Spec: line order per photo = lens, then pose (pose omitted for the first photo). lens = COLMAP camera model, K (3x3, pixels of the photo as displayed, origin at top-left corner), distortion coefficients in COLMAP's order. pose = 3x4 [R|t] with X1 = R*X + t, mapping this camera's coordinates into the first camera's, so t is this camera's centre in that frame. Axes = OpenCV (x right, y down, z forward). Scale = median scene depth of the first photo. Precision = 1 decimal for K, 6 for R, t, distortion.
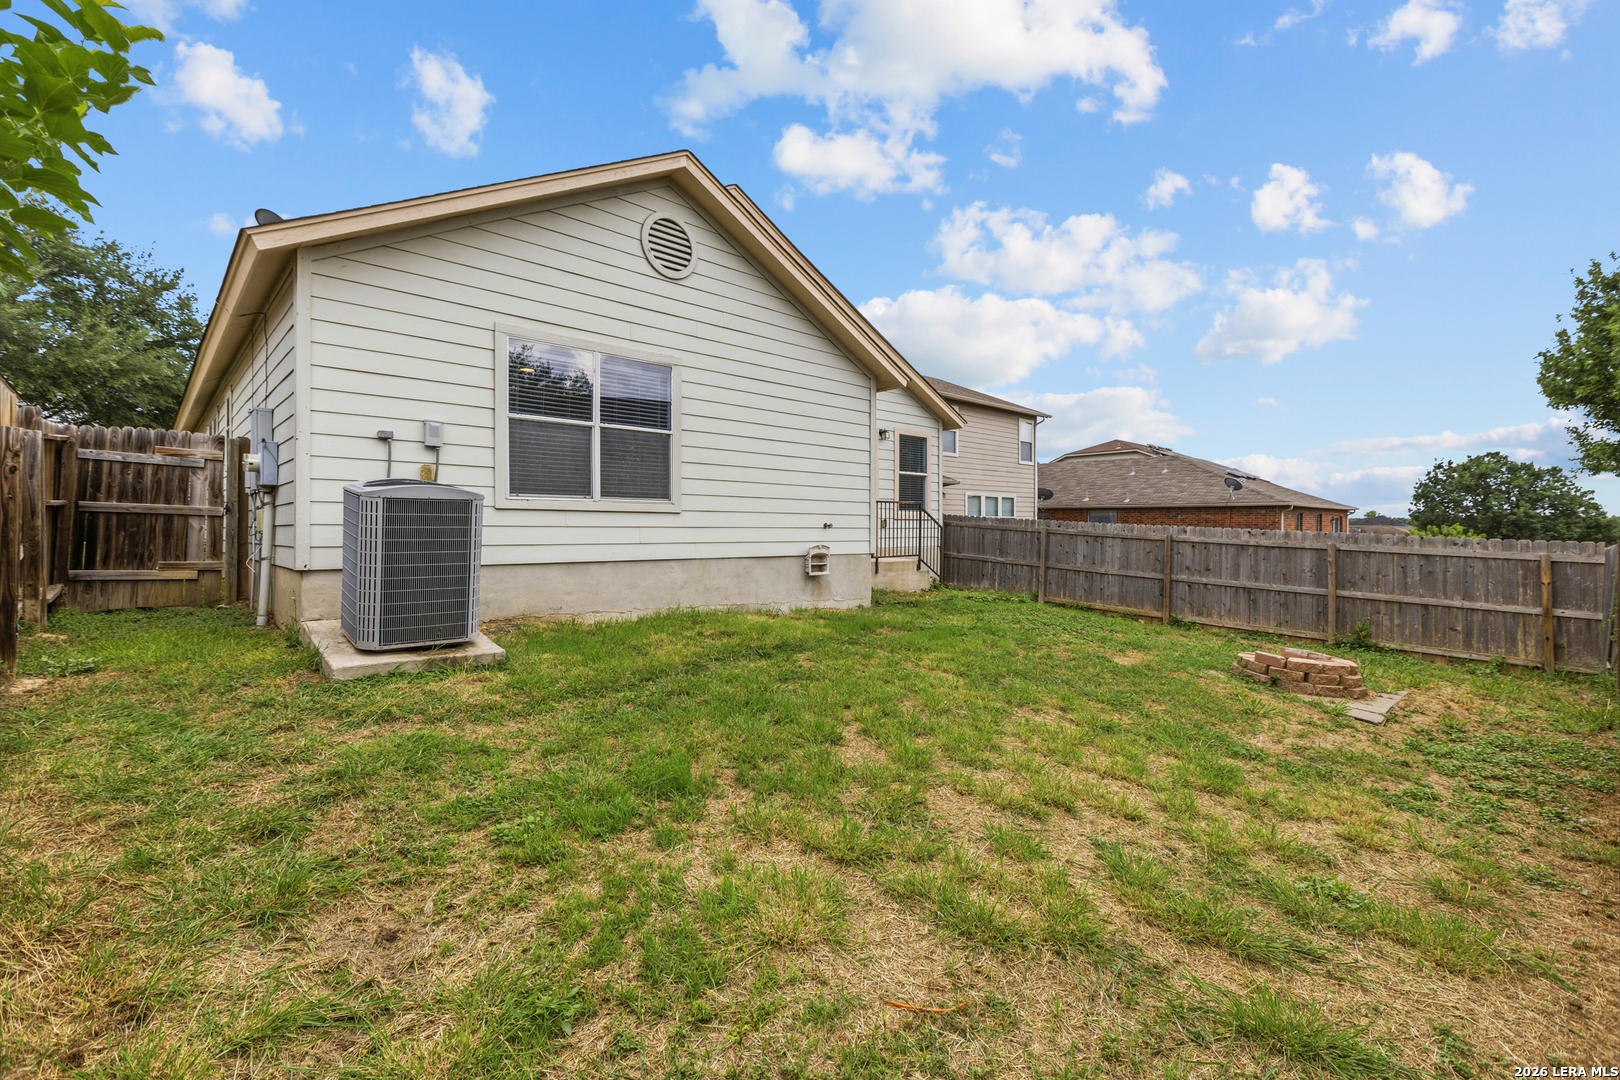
lens RADIAL K [[717.5, 0, 804.4], [0, 717.5, 529.5], [0, 0, 1]] dist [0.000085, 0.000239]
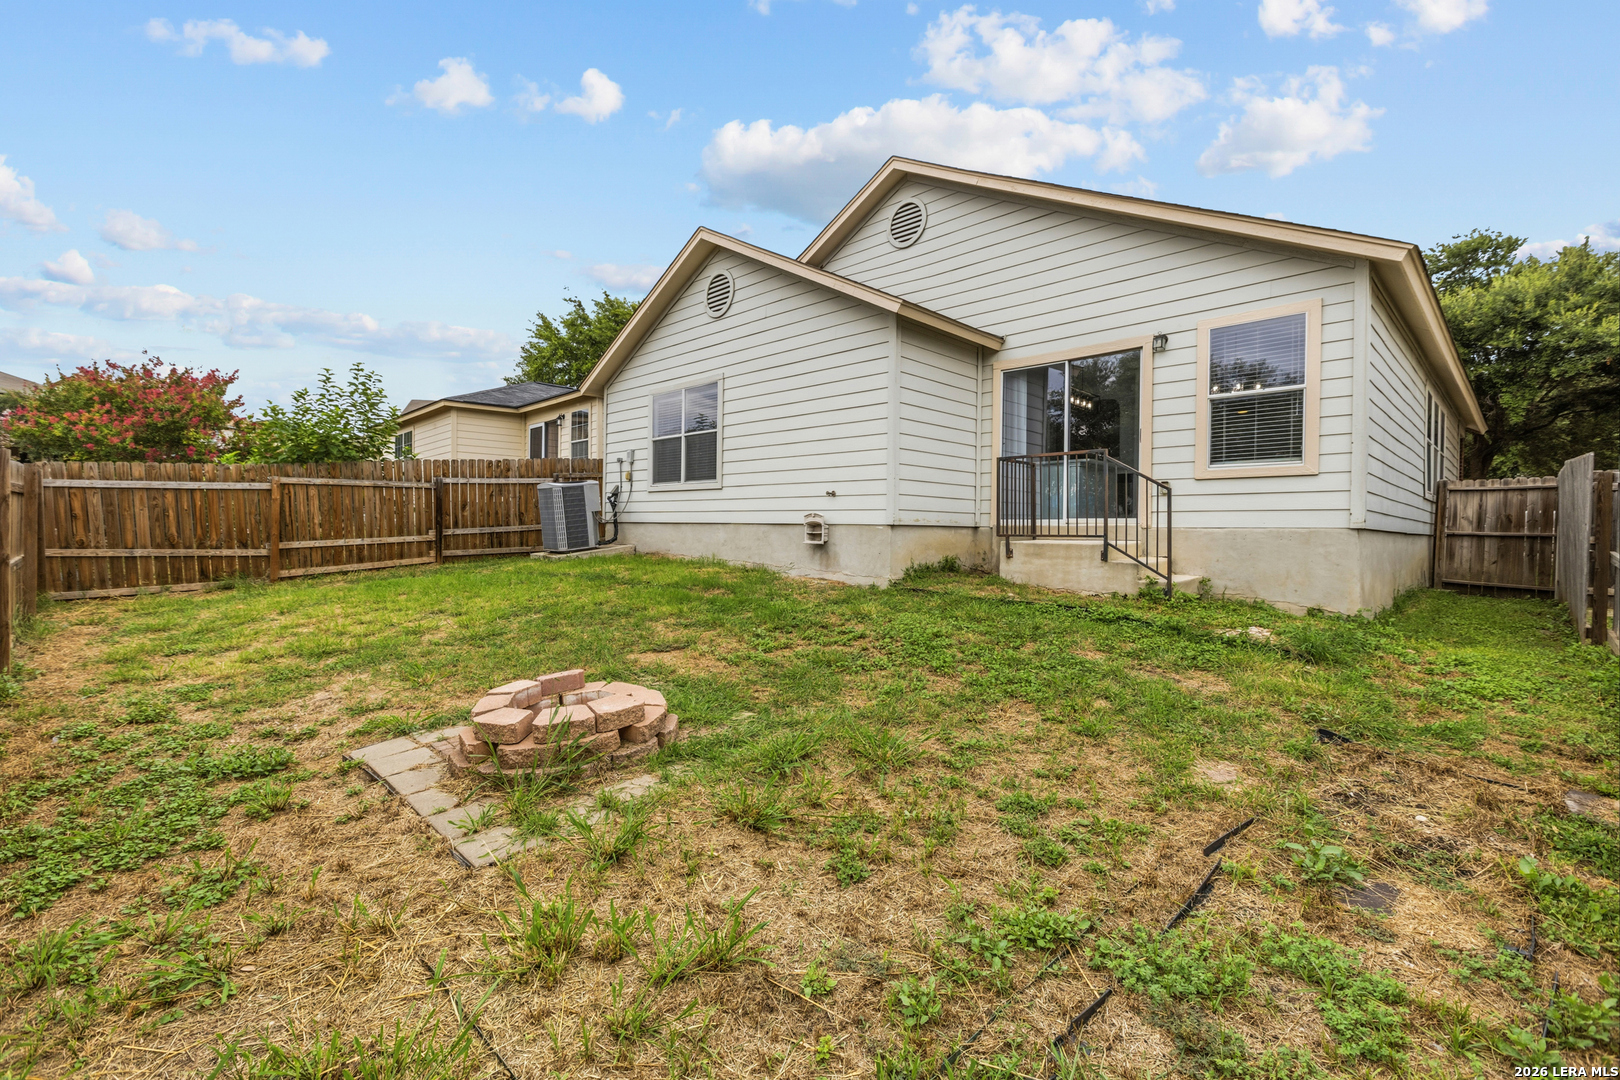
lens RADIAL K [[717.5, 0, 804.4], [0, 717.5, 529.5], [0, 0, 1]] dist [0.000085, 0.000239]
pose [[0.020994, 0.008138, -0.999746, 1.053360], [-0.007131, 0.999943, 0.007990, 0.037236], [0.999754, 0.006961, 0.021051, 1.009204]]
